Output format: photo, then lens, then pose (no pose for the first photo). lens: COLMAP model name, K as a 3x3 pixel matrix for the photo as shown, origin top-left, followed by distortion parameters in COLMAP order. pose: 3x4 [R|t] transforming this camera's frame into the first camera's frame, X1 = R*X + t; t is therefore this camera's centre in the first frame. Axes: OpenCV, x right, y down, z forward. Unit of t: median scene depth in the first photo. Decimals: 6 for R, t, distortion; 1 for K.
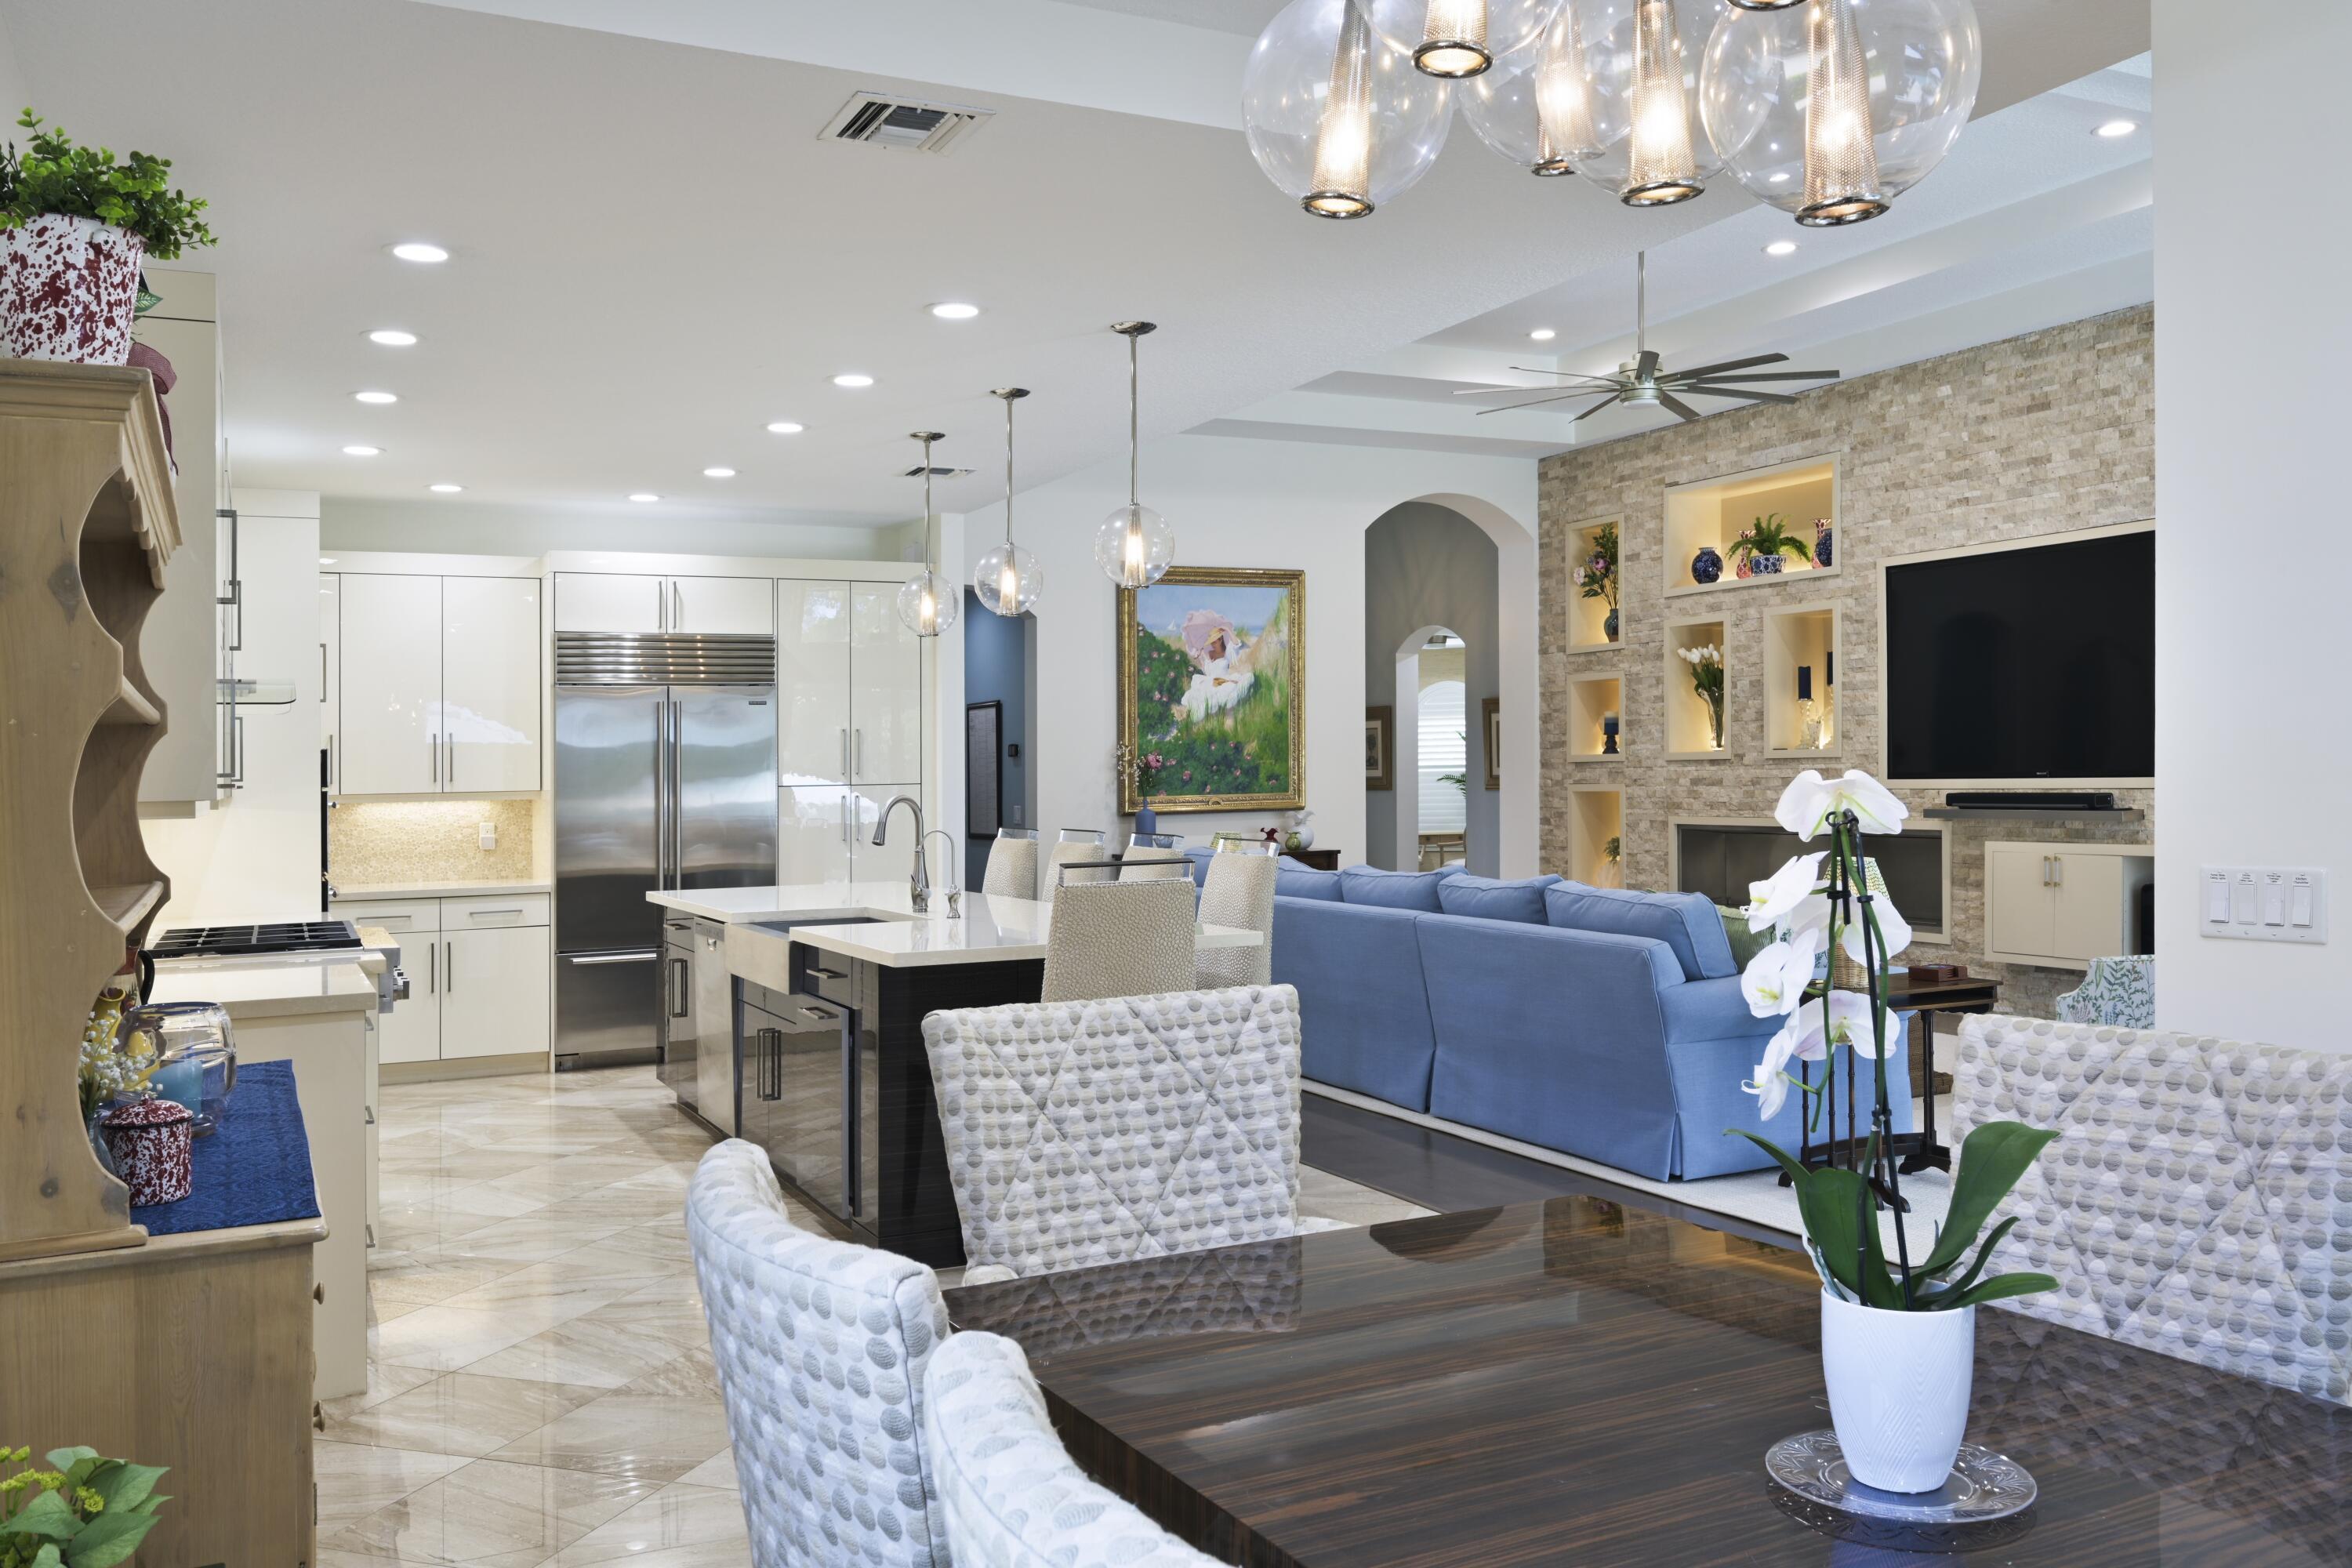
lens RADIAL K [[1893.4, 0, 1176.0], [0, 1893.4, 784.0], [0, 0, 1]] dist [0.052170, -0.108046]
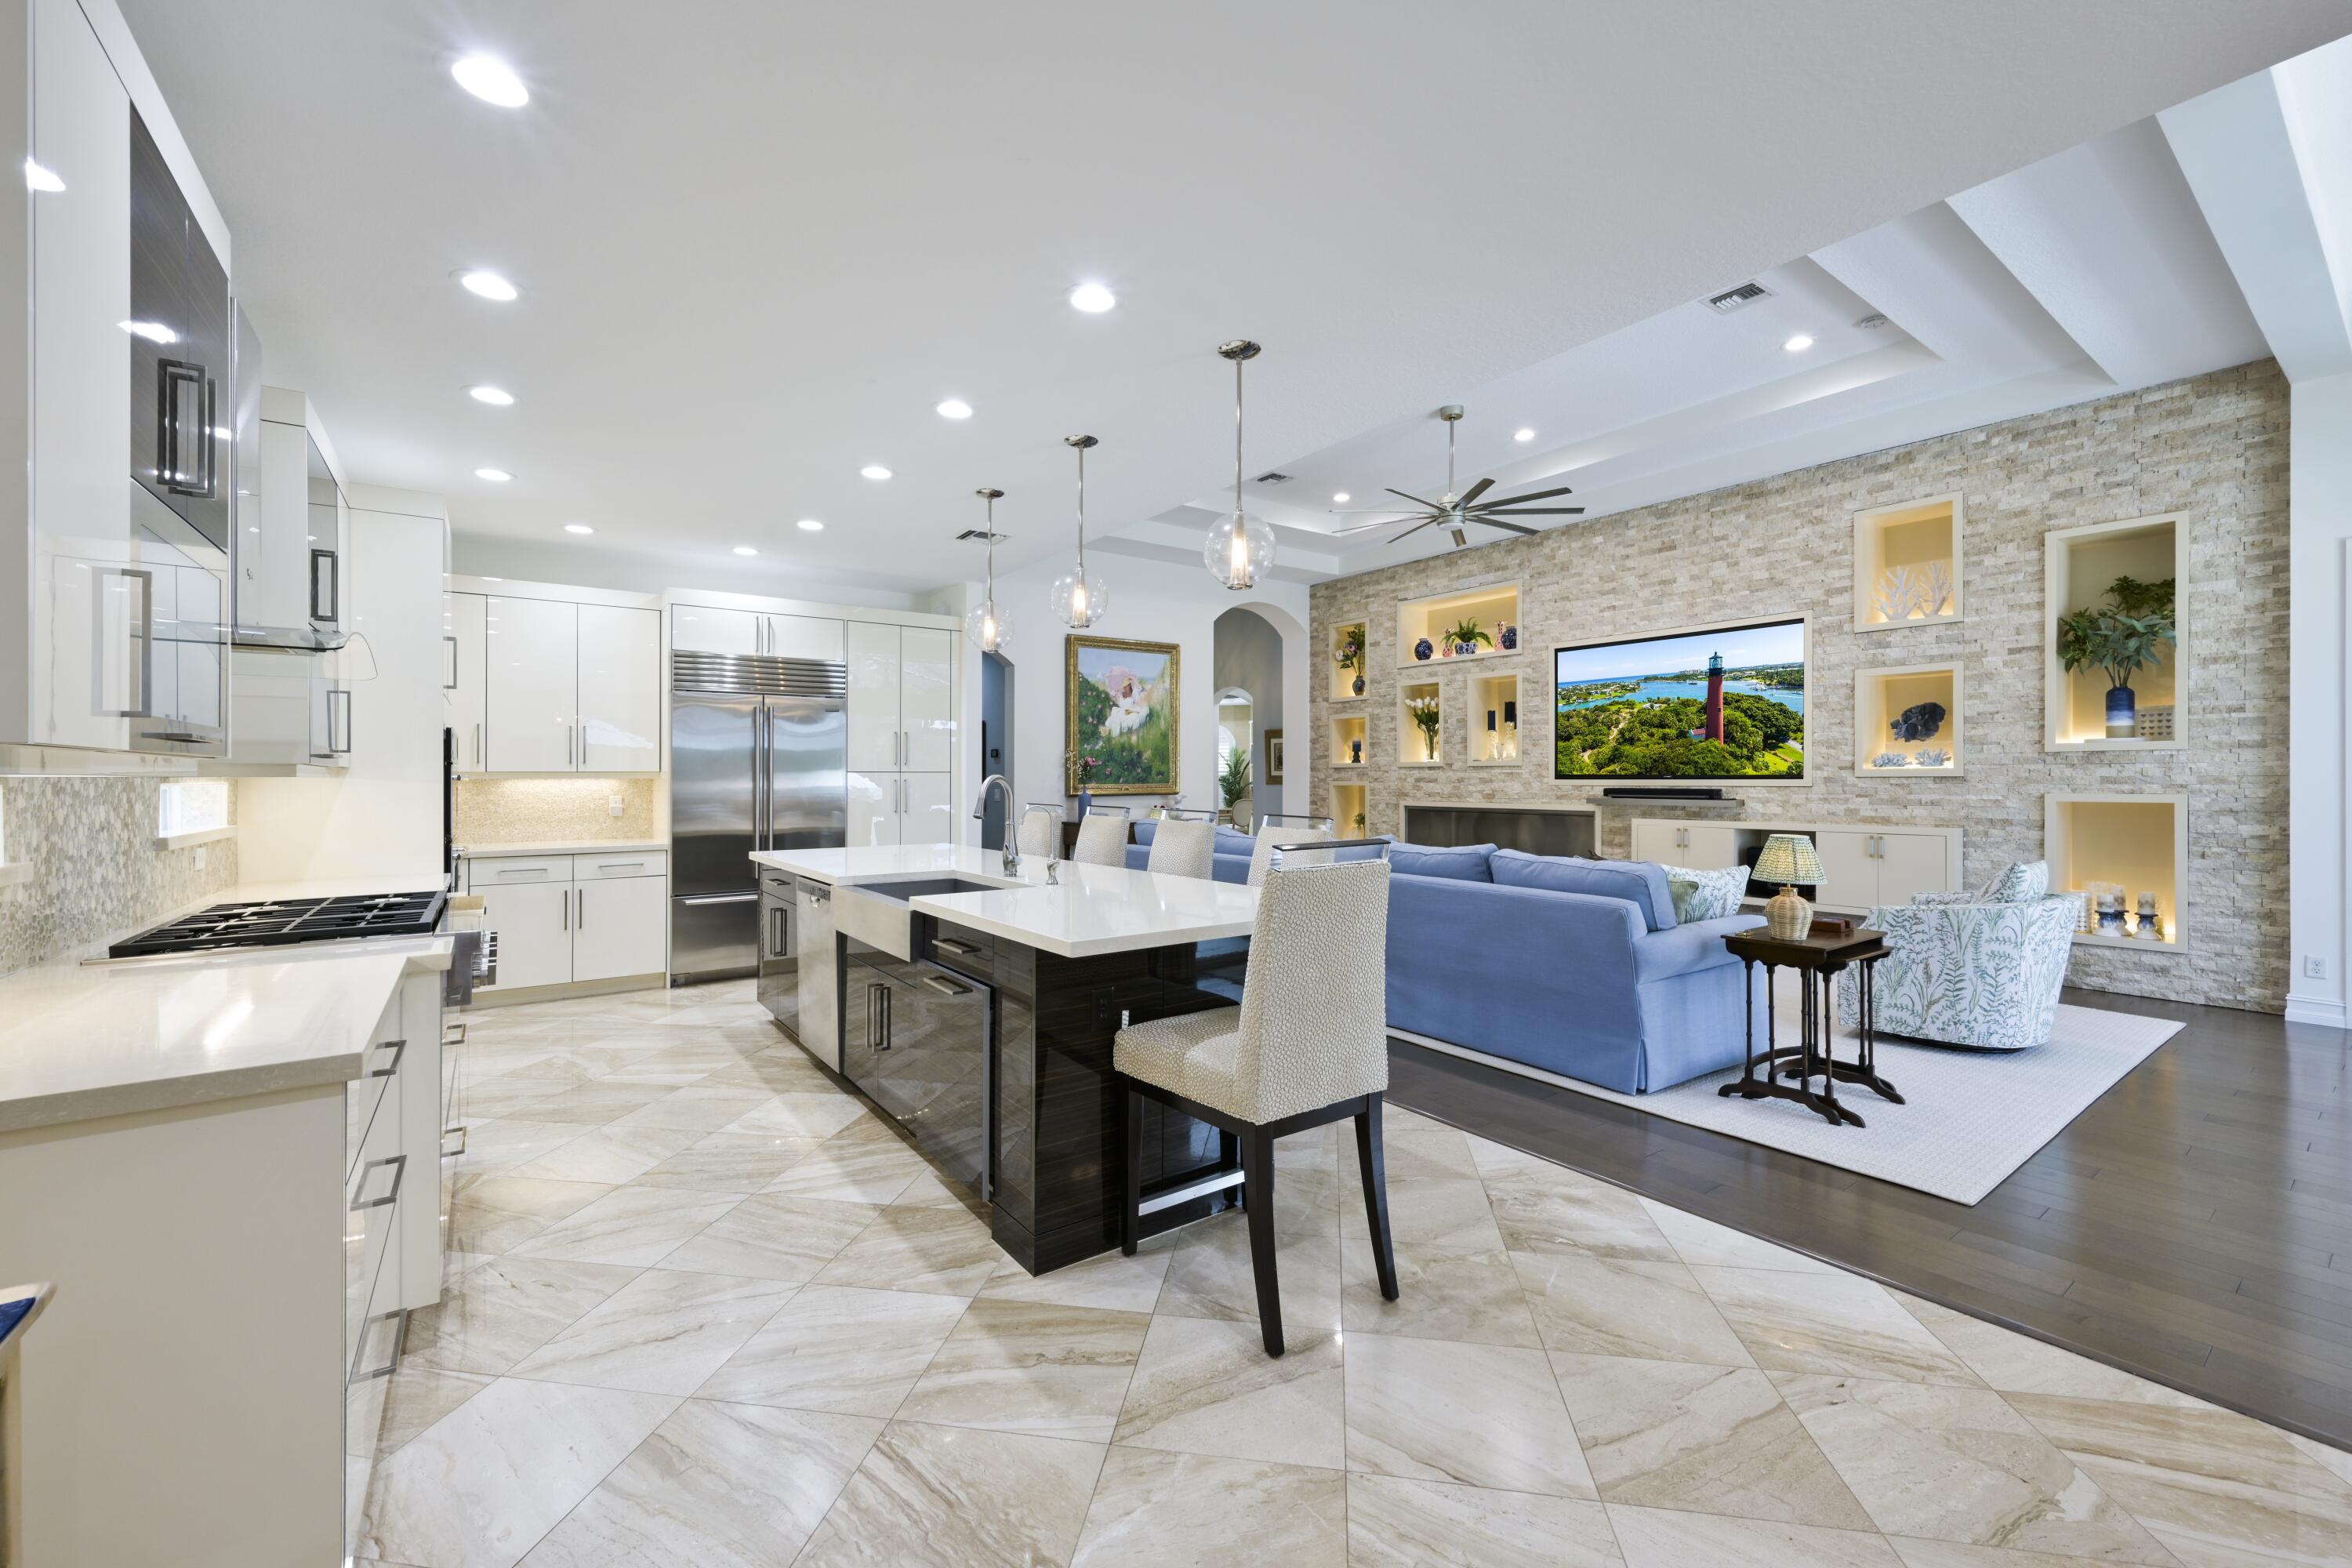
lens RADIAL K [[946.8, 0, 1167.6], [0, 946.8, 773.7], [0, 0, 1]] dist [0.000677, 0.000183]
pose [[0.986274, 0.014754, 0.164459, -0.081440], [-0.013036, 0.999849, -0.011519, 0.006115], [-0.164604, 0.009217, 0.986317, 0.248021]]
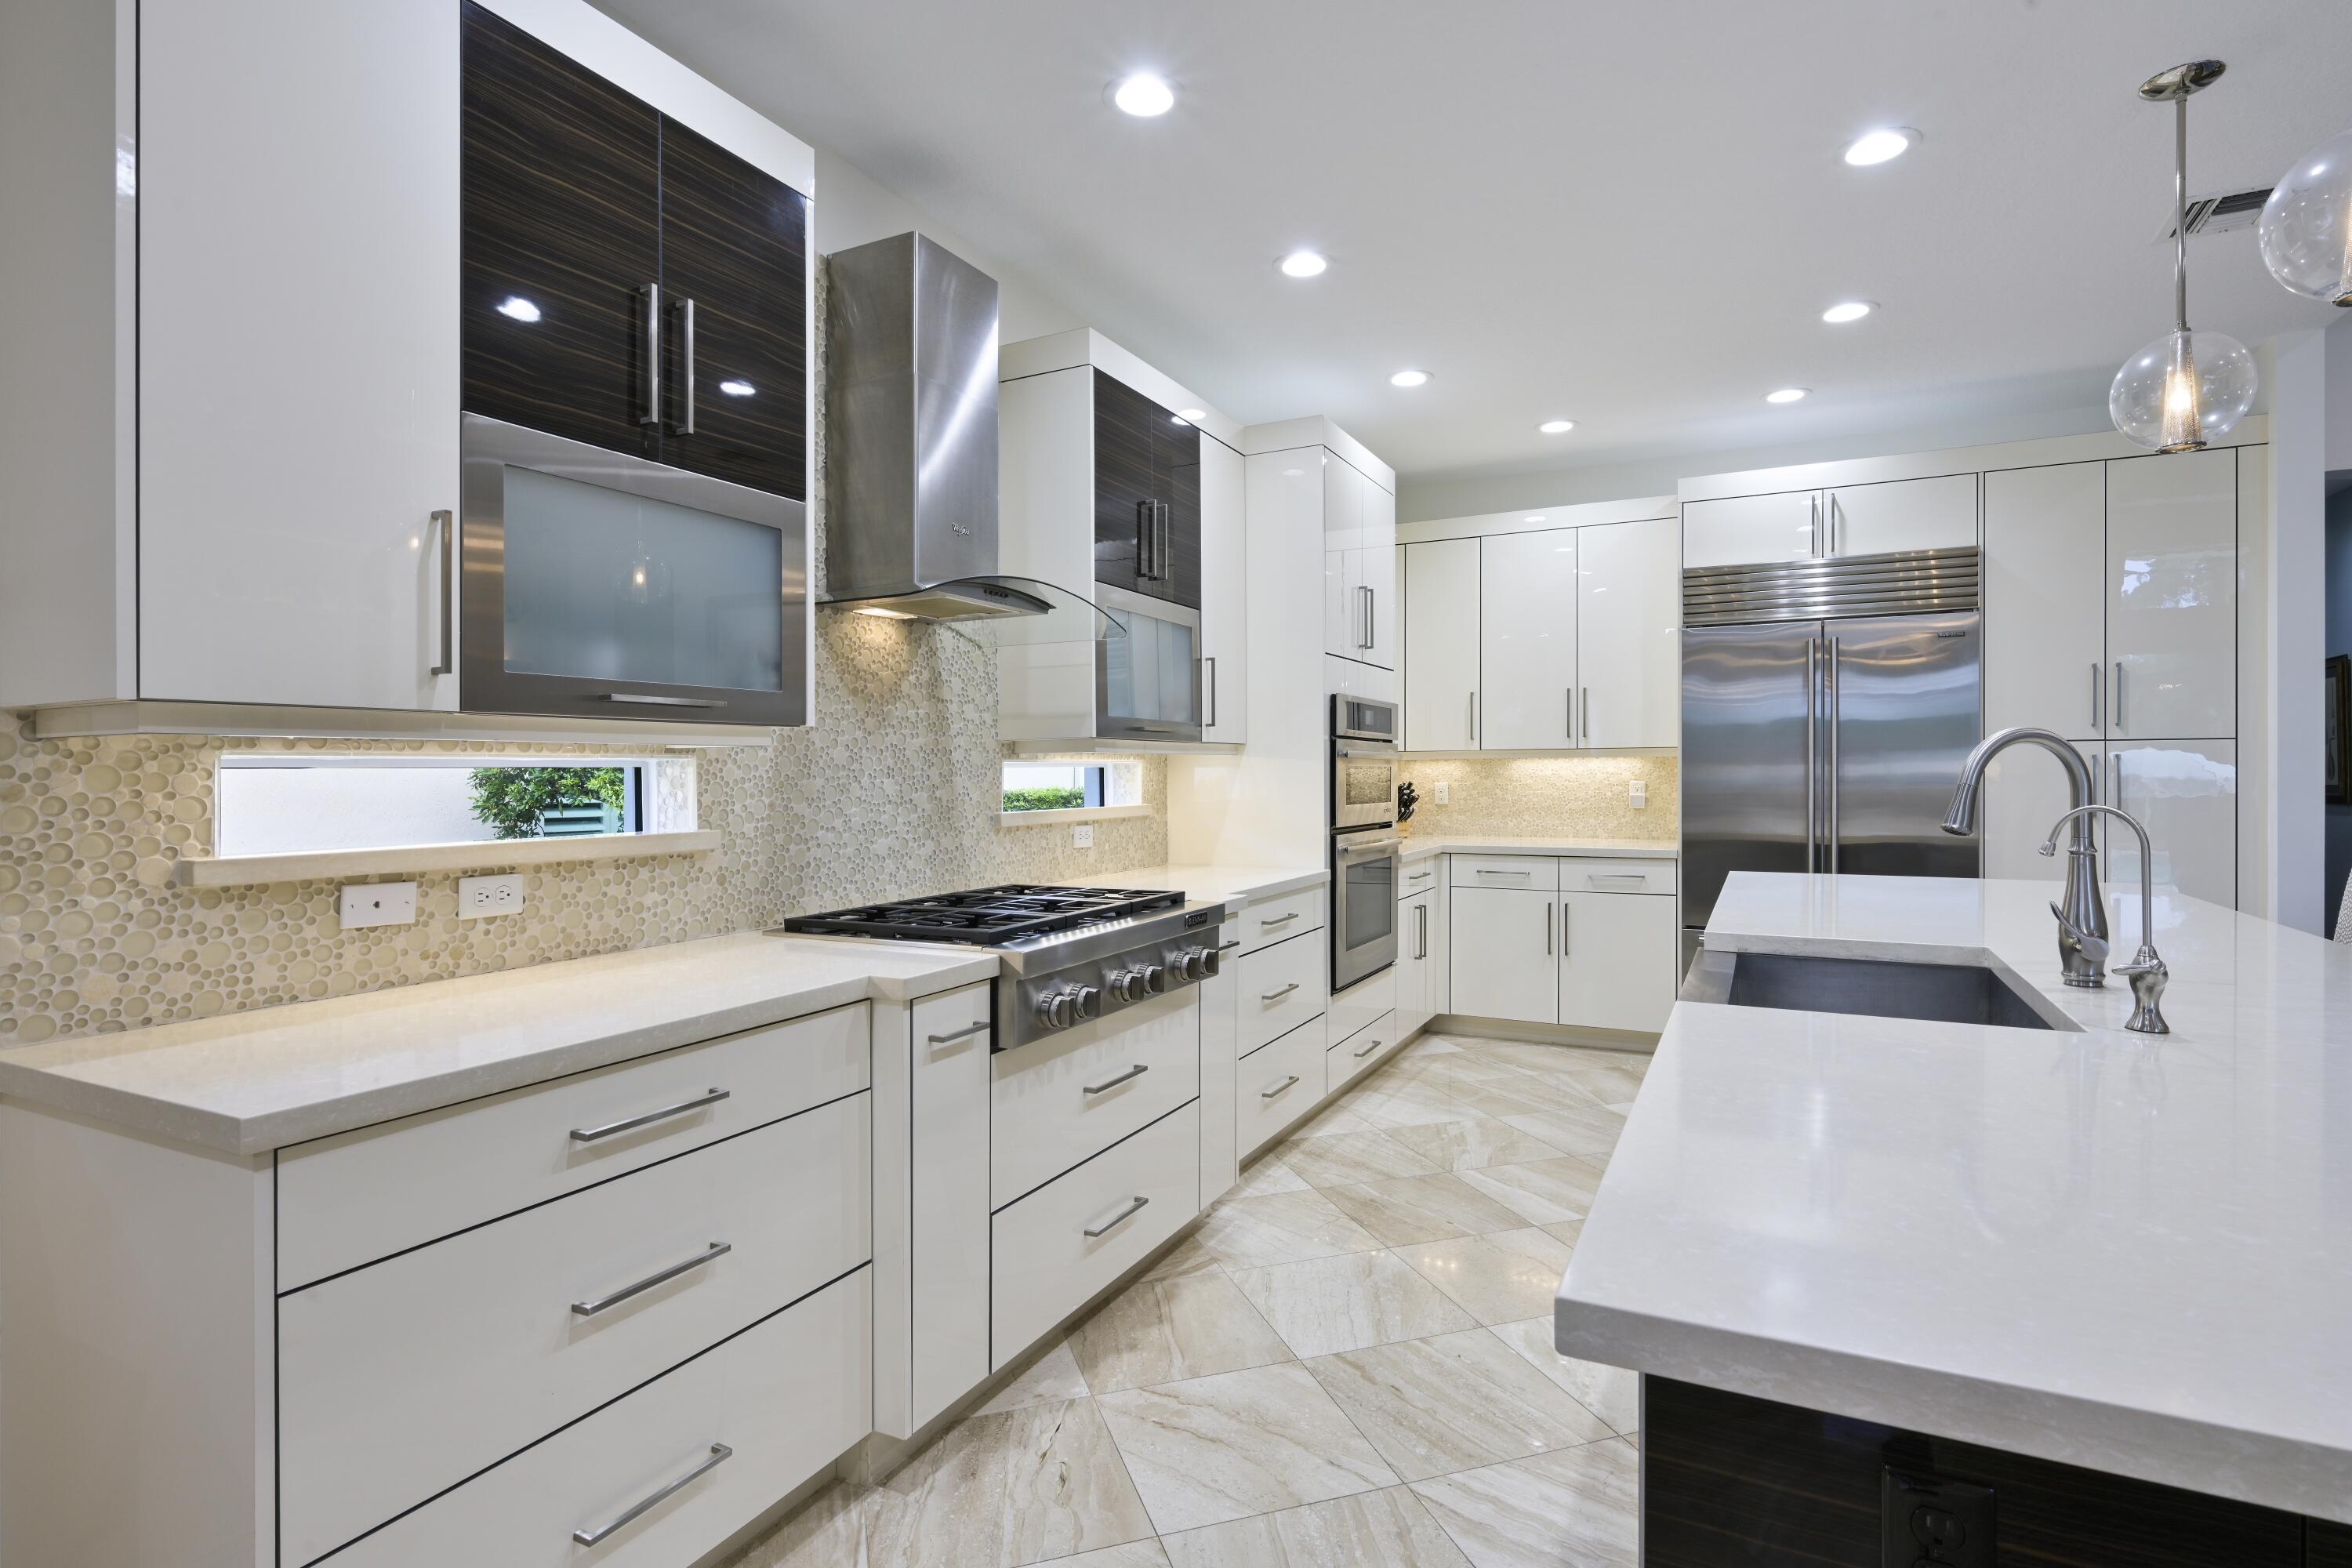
lens RADIAL K [[1161.1, 0, 1180.8], [0, 1161.1, 766.4], [0, 0, 1]] dist [-0.001495, -0.000382]
pose [[0.599826, 0.012299, -0.800036, -0.025135], [-0.006900, 0.999924, 0.010199, 0.007451], [0.800101, -0.000598, 0.599865, 0.395571]]
